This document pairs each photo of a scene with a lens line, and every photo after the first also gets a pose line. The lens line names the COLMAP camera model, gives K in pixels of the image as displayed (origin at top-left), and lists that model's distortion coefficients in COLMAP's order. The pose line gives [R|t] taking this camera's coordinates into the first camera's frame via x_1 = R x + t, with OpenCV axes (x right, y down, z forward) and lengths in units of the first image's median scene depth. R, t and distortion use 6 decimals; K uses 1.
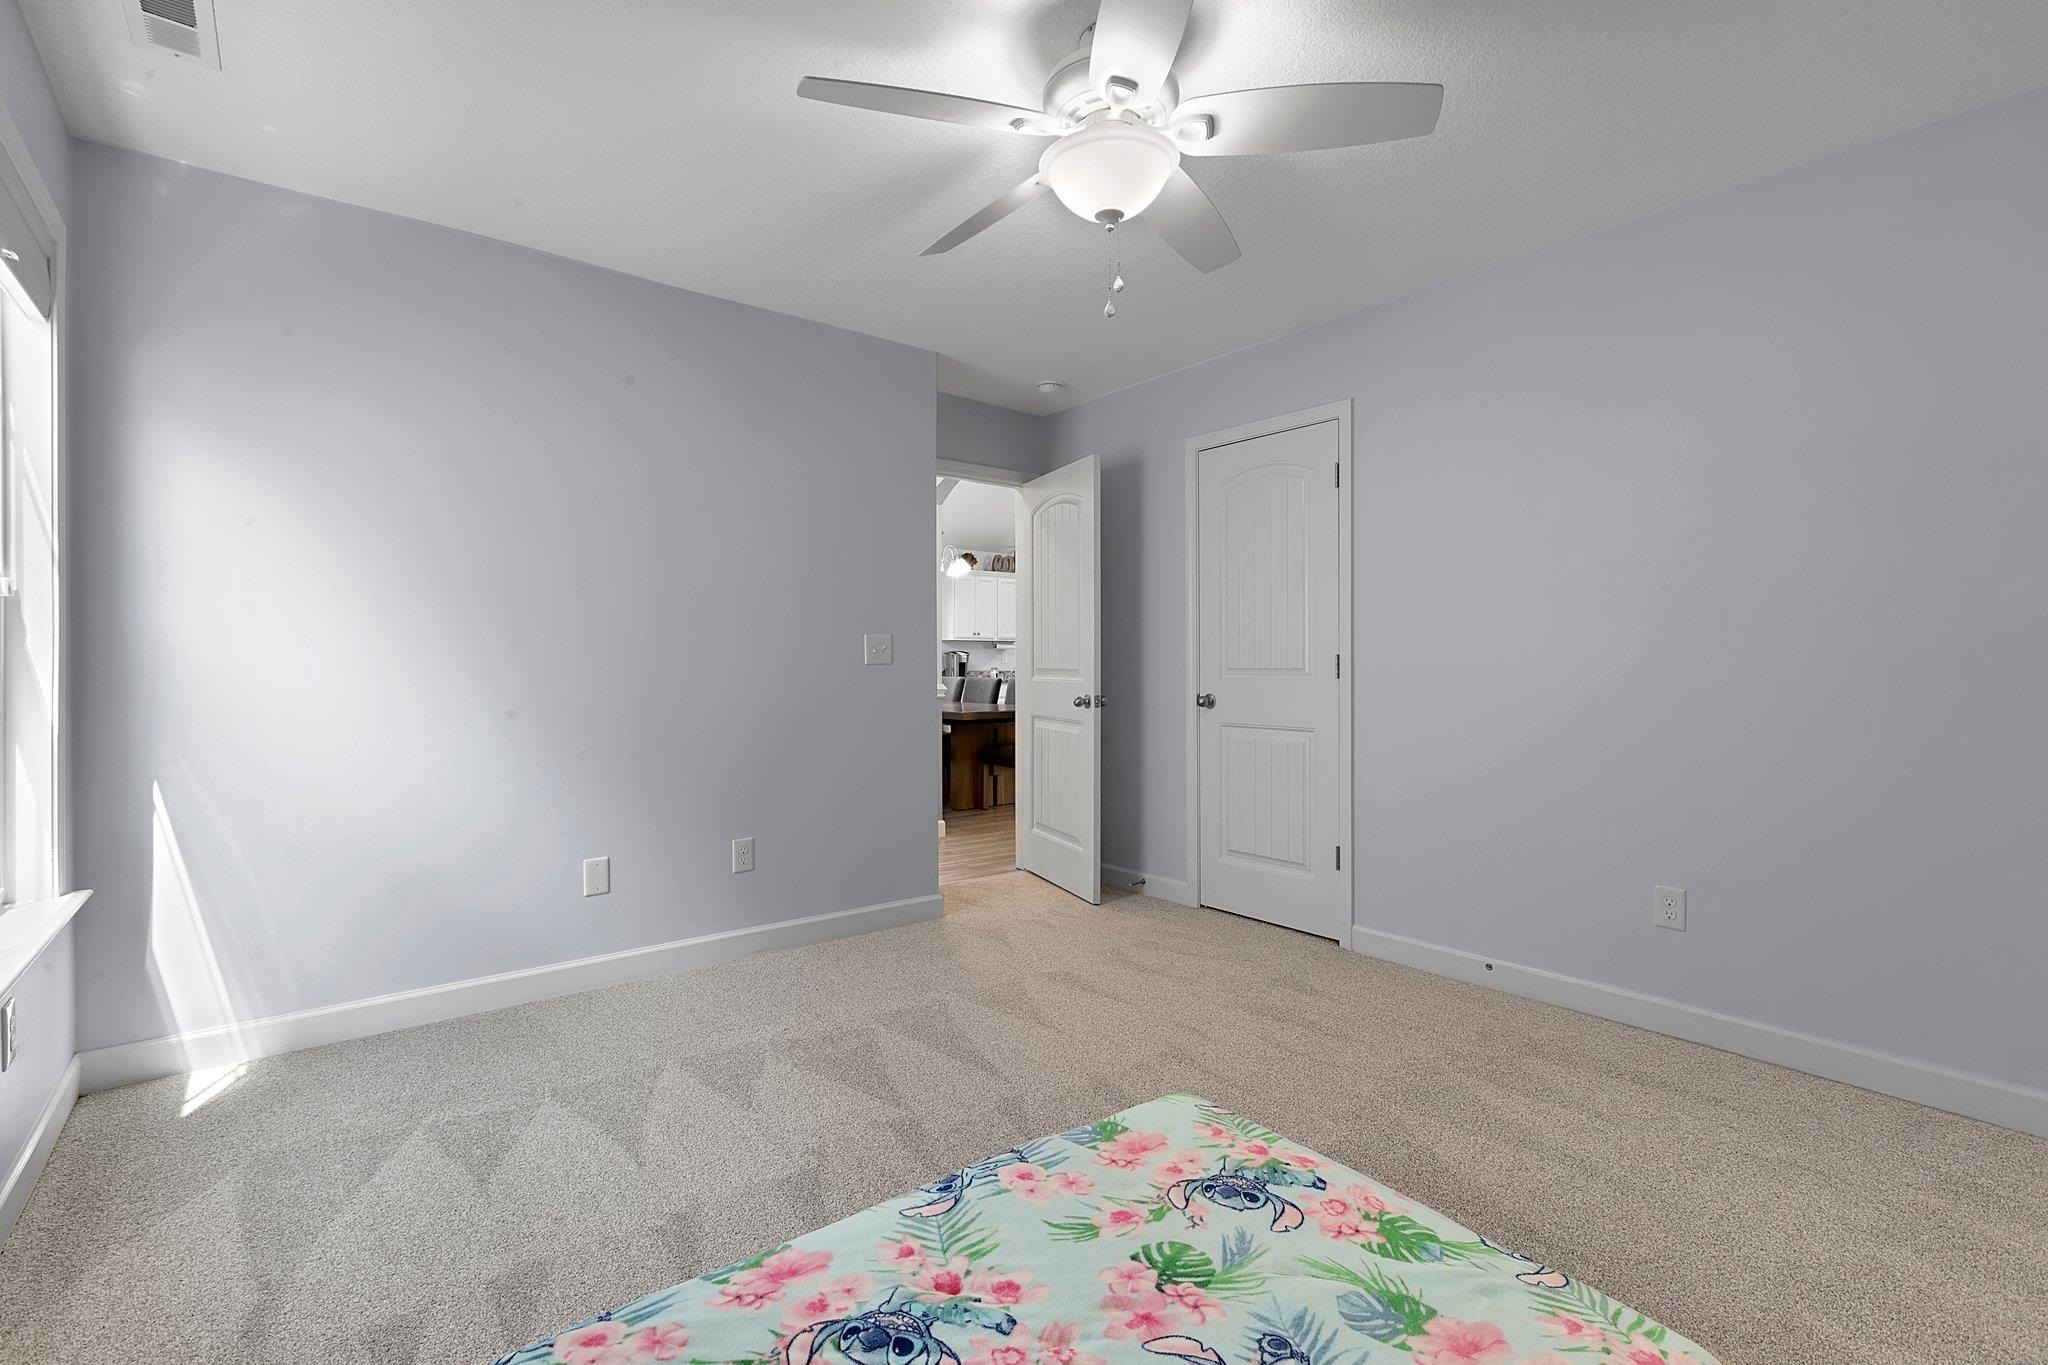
lens RADIAL K [[931.1, 0, 1021.0], [0, 931.1, 669.6], [0, 0, 1]] dist [-0.003095, -0.000428]
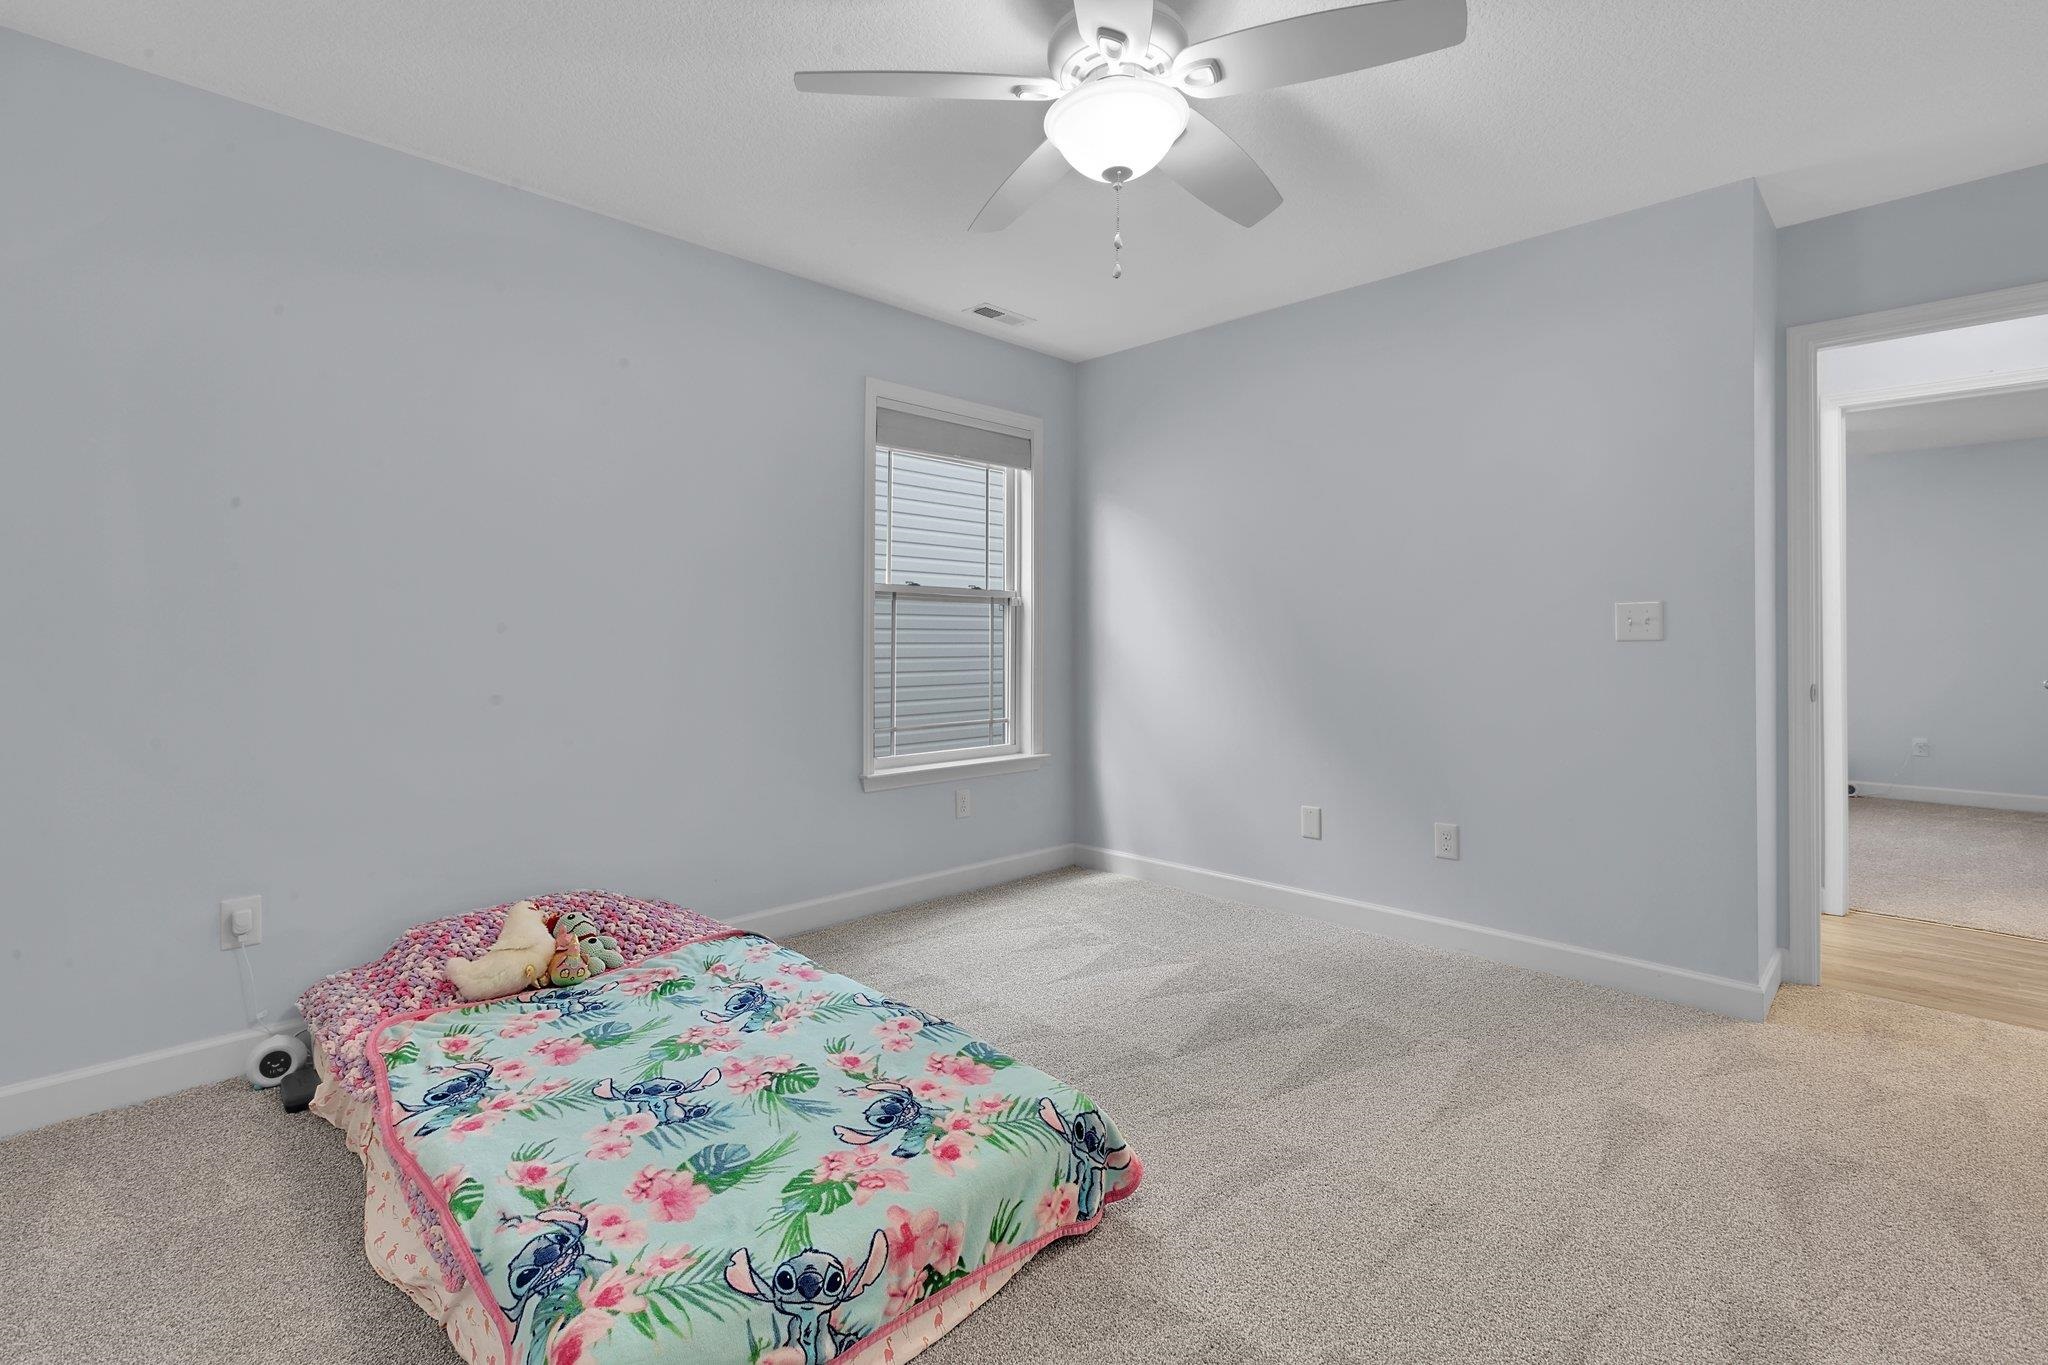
lens RADIAL K [[936.7, 0, 1005.0], [0, 936.7, 647.4], [0, 0, 1]] dist [0.004270, 0.000600]
pose [[0.104102, 0.010563, -0.994511, 1.433582], [-0.010084, 0.999903, 0.009564, -0.007018], [0.994516, 0.009033, 0.104198, 1.071021]]
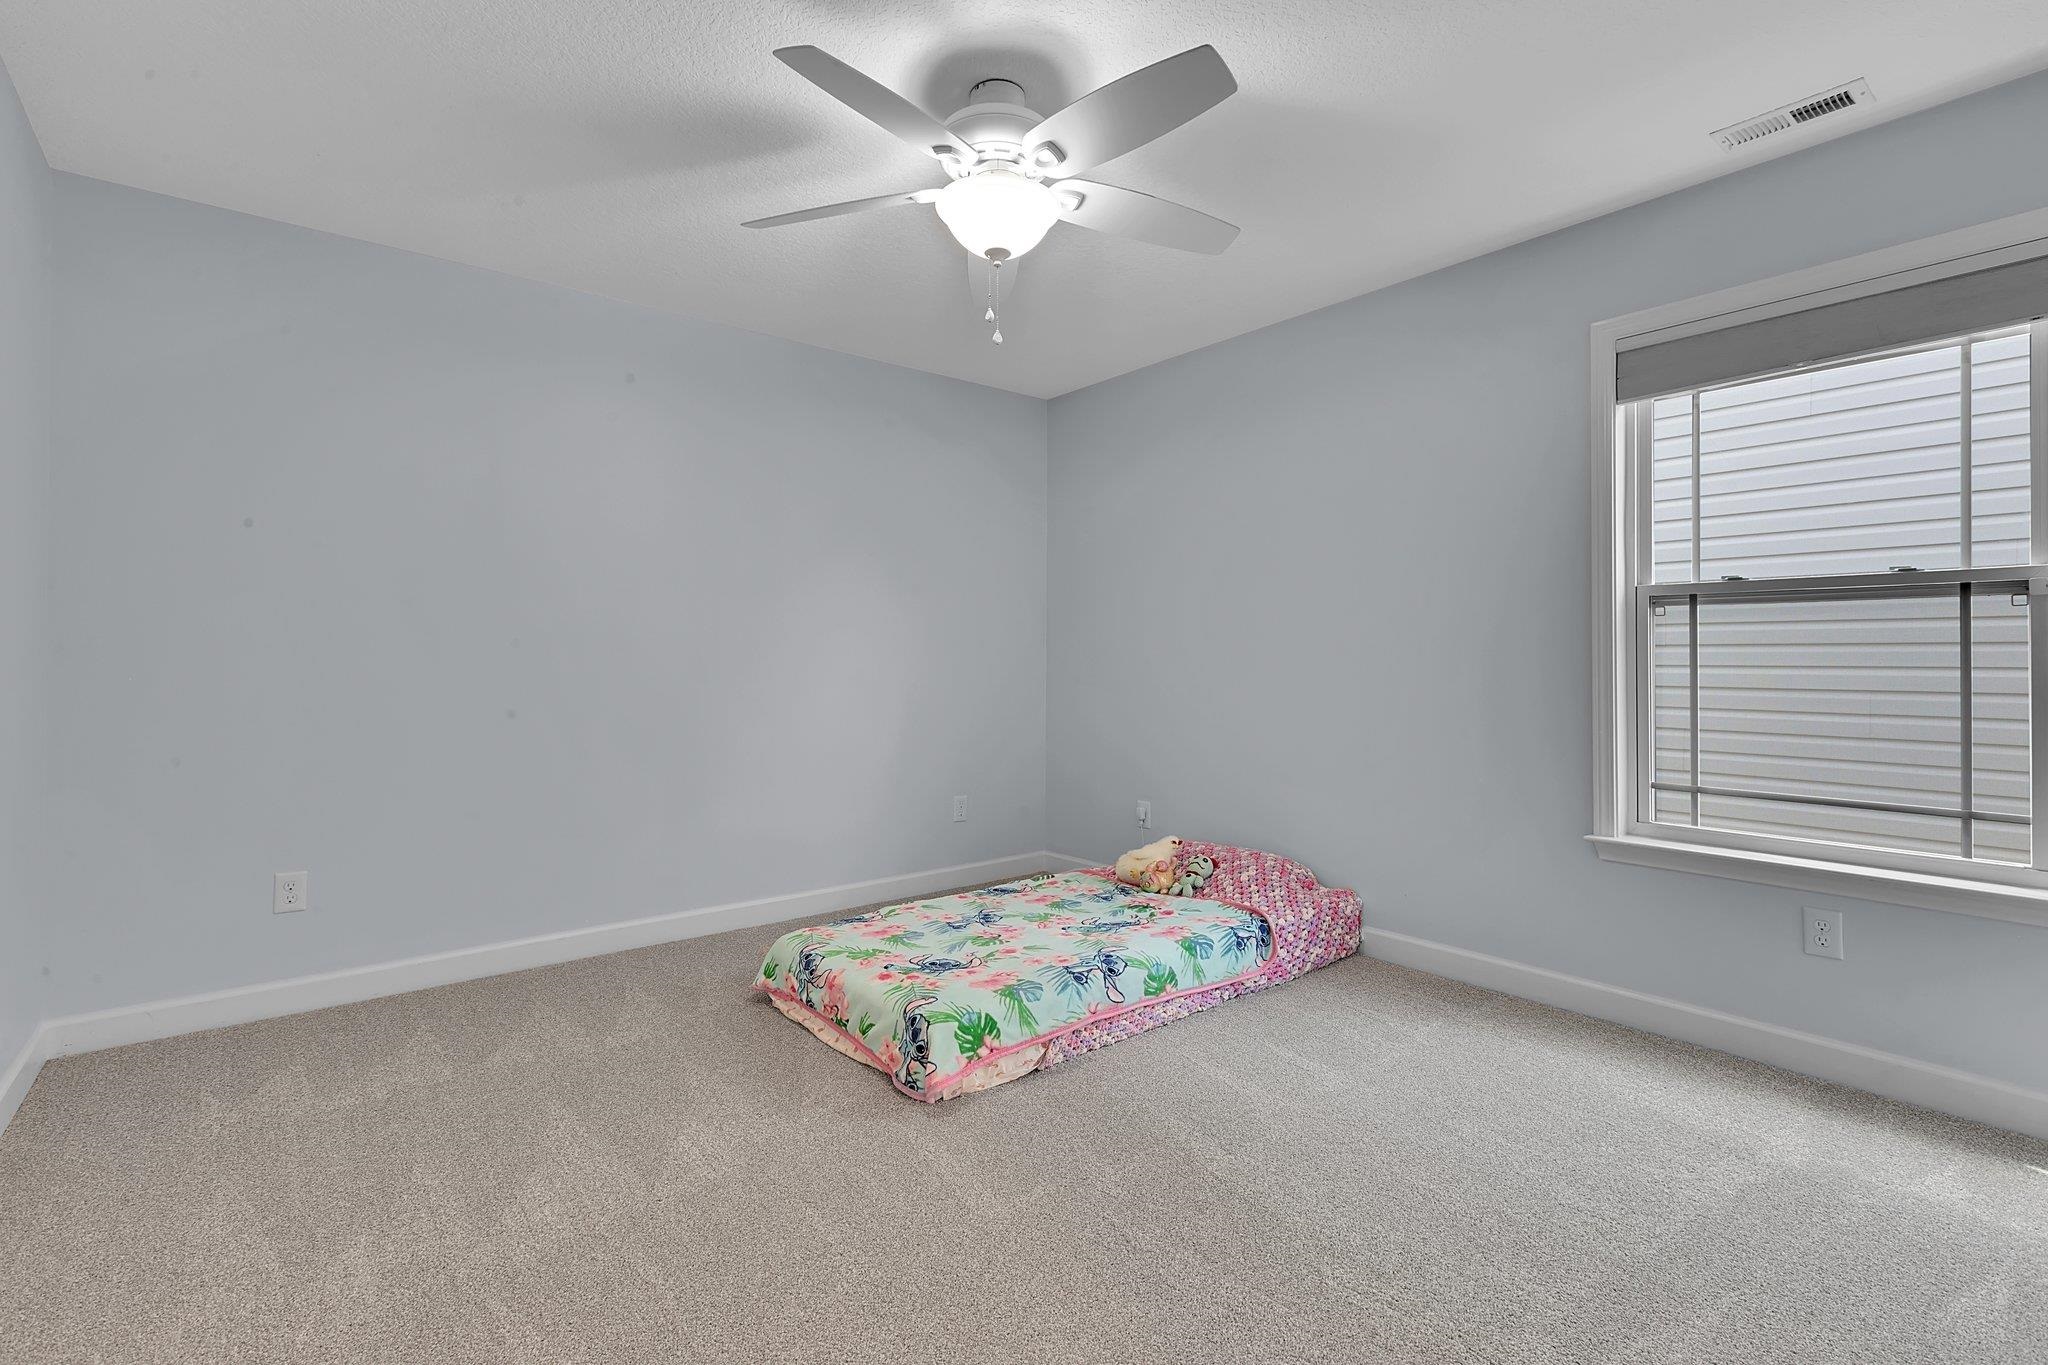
lens RADIAL K [[936.7, 0, 1025.6], [0, 936.7, 663.7], [0, 0, 1]] dist [0.004270, 0.000600]
pose [[-0.999882, -0.000739, -0.015364, 0.107207], [-0.000928, 0.999924, 0.012327, -0.017870], [0.015354, 0.012340, -0.999806, 2.888470]]
